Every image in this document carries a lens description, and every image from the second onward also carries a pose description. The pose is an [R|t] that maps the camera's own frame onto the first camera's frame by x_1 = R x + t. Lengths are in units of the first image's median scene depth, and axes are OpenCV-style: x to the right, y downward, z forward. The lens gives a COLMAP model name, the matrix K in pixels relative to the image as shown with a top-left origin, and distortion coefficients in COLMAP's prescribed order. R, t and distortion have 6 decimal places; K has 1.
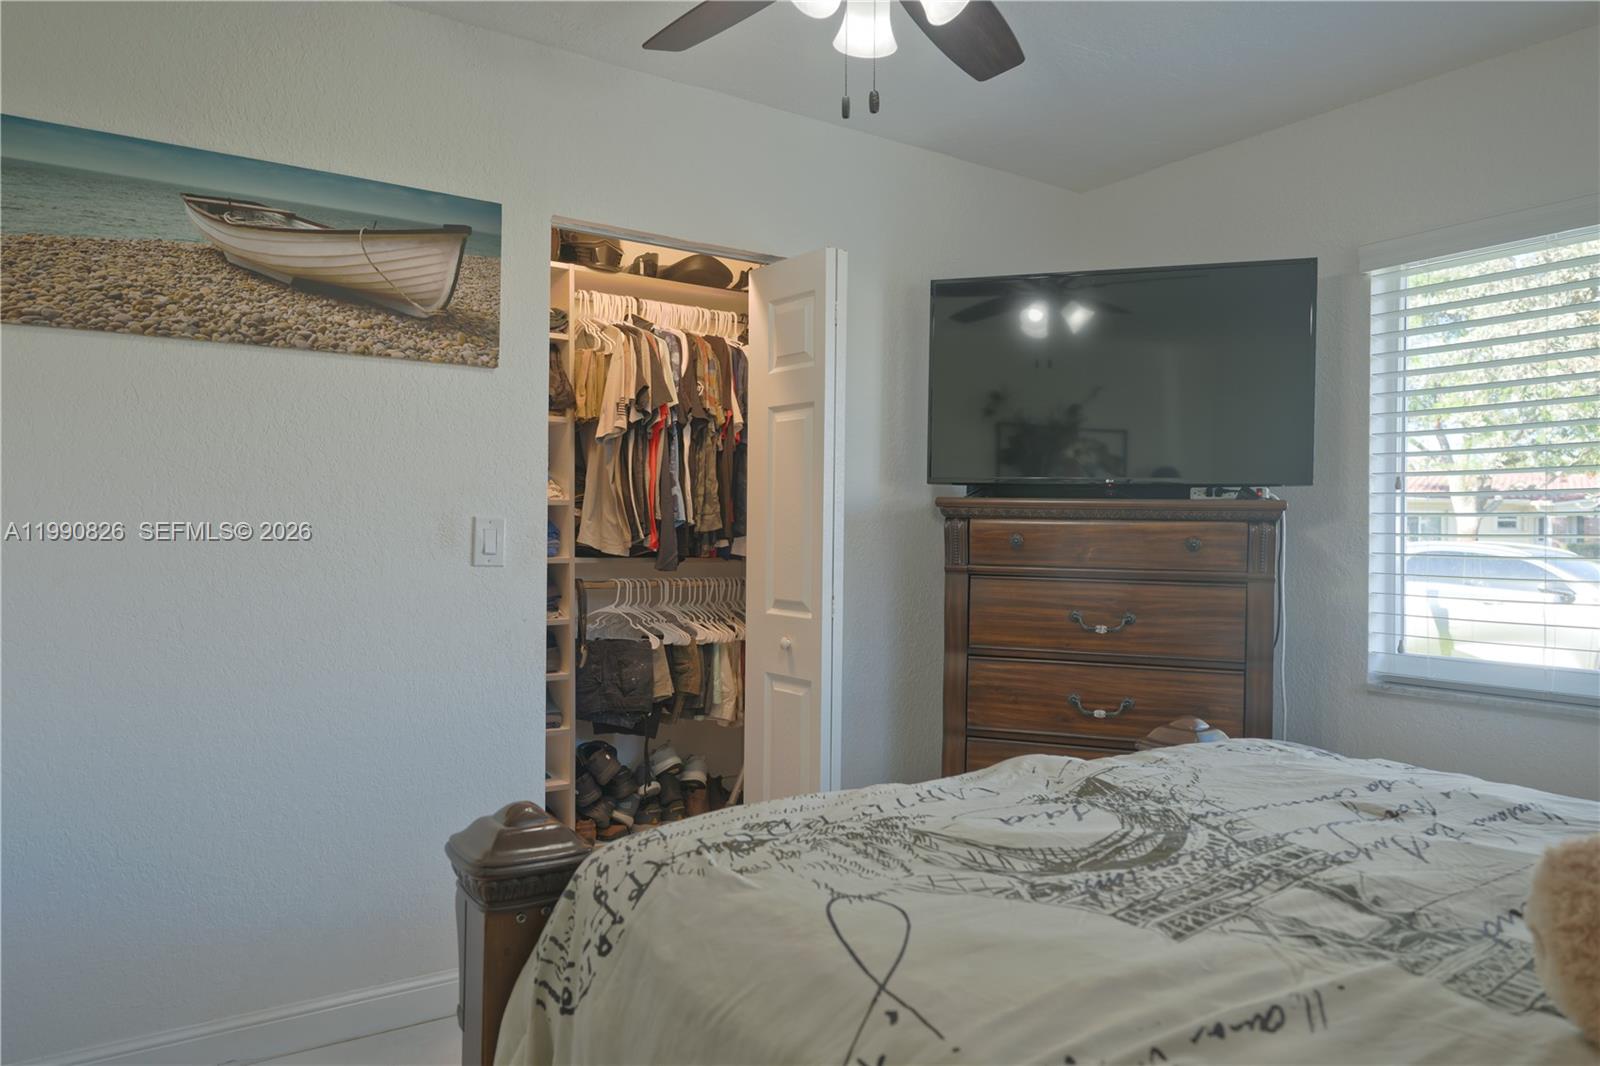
lens RADIAL K [[1055.8, 0, 800.0], [0, 1055.8, 533.0], [0, 0, 1]] dist [0.003269, 0.000798]
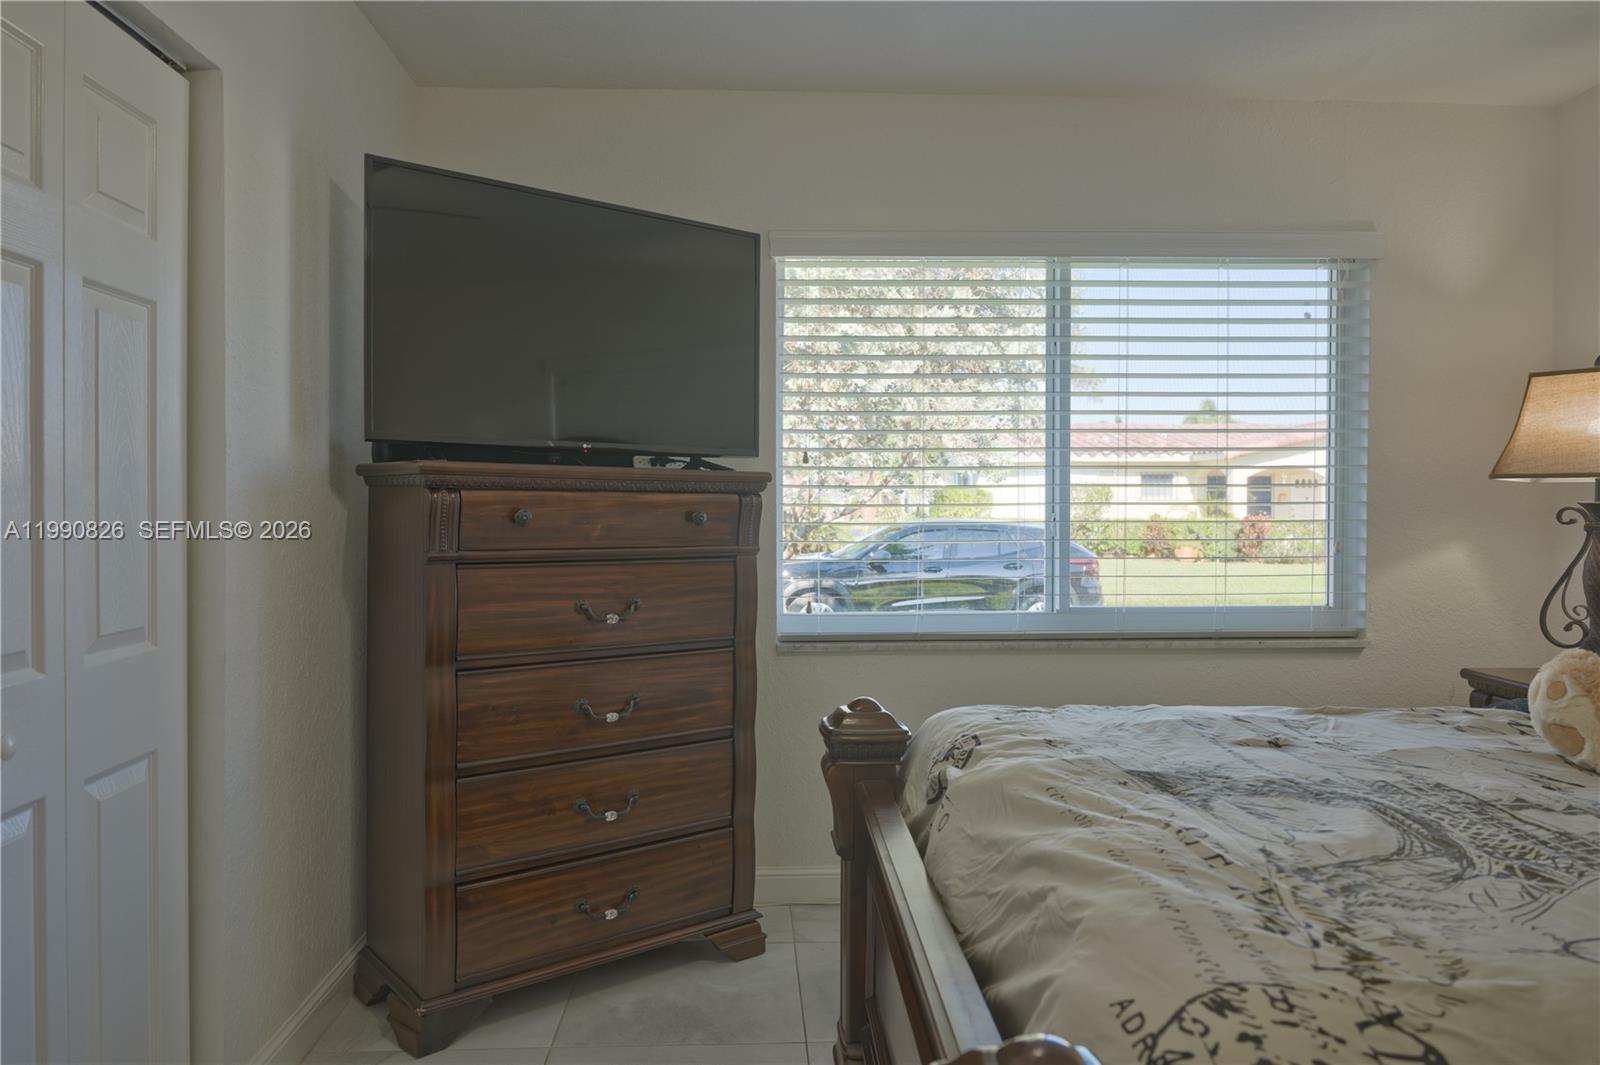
lens RADIAL K [[1094.2, 0, 800.0], [0, 1094.2, 532.5], [0, 0, 1]] dist [-0.001783, 0.000939]
pose [[0.543341, -0.032933, 0.838866, -0.376185], [0.007374, 0.999379, 0.034459, -0.008694], [-0.839480, -0.012538, 0.543246, 0.390183]]
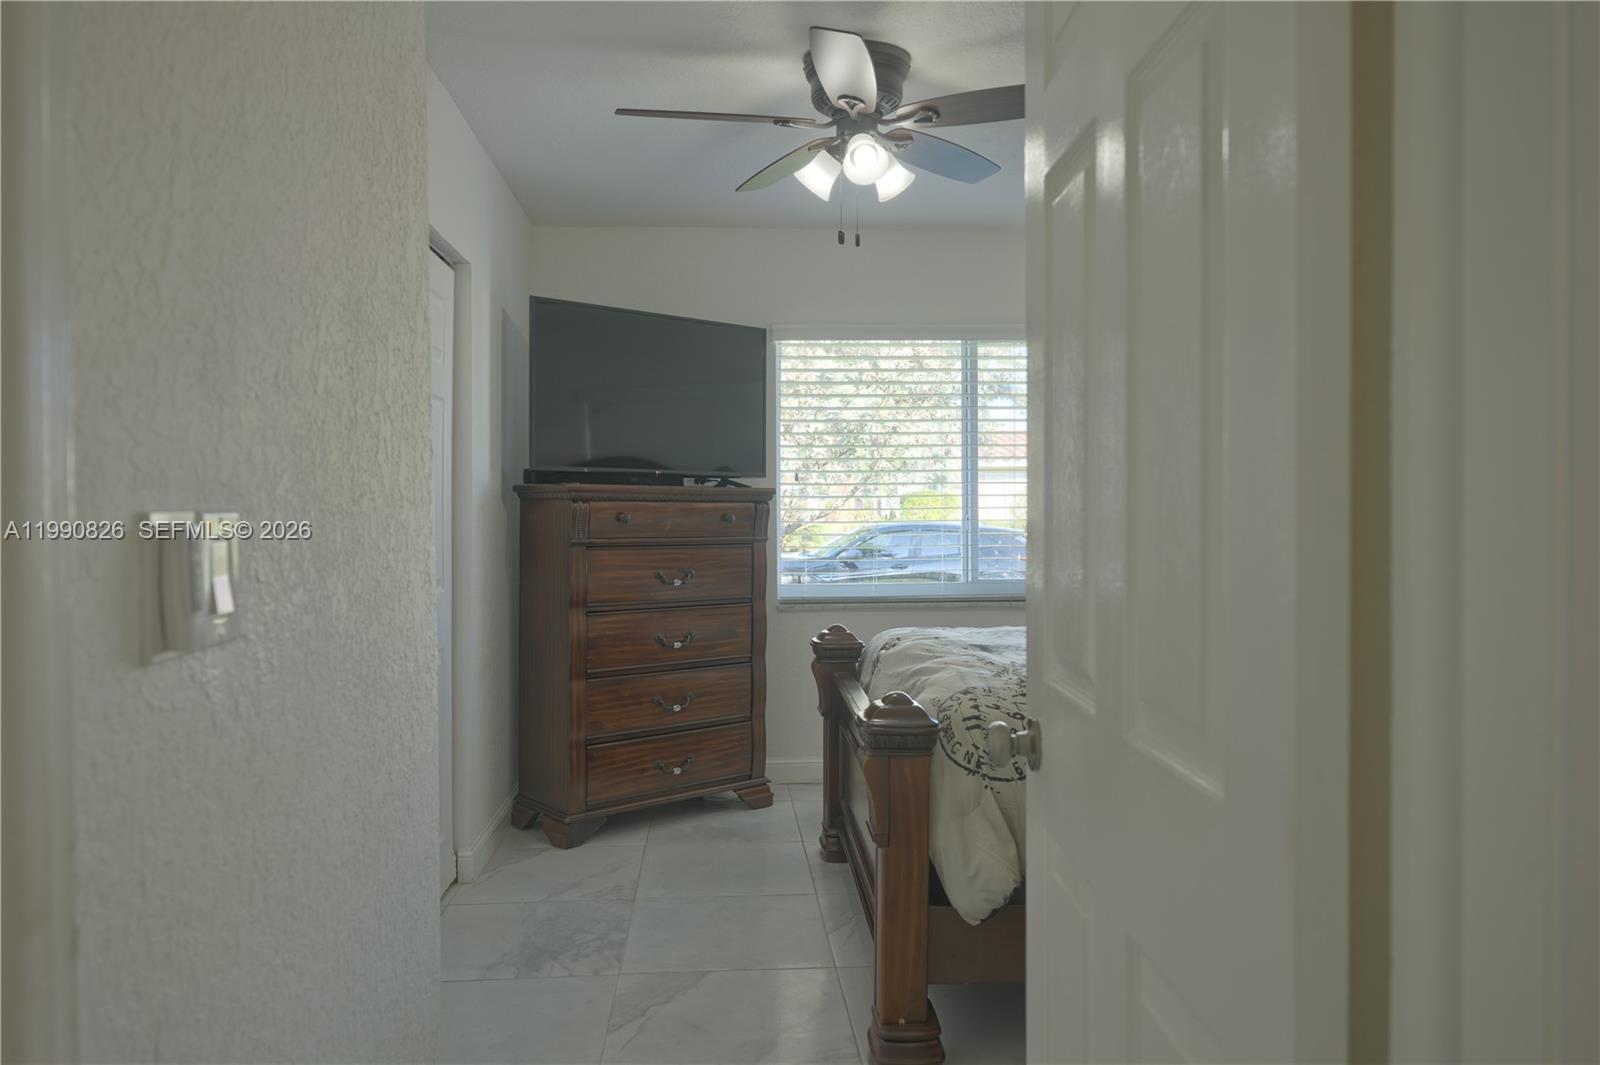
lens RADIAL K [[1094.2, 0, 800.0], [0, 1094.2, 532.5], [0, 0, 1]] dist [-0.001783, 0.000939]
pose [[0.523335, -0.032281, 0.851515, -0.826225], [0.010779, 0.999453, 0.031265, -0.015194], [-0.852059, -0.007184, 0.523397, 0.132519]]
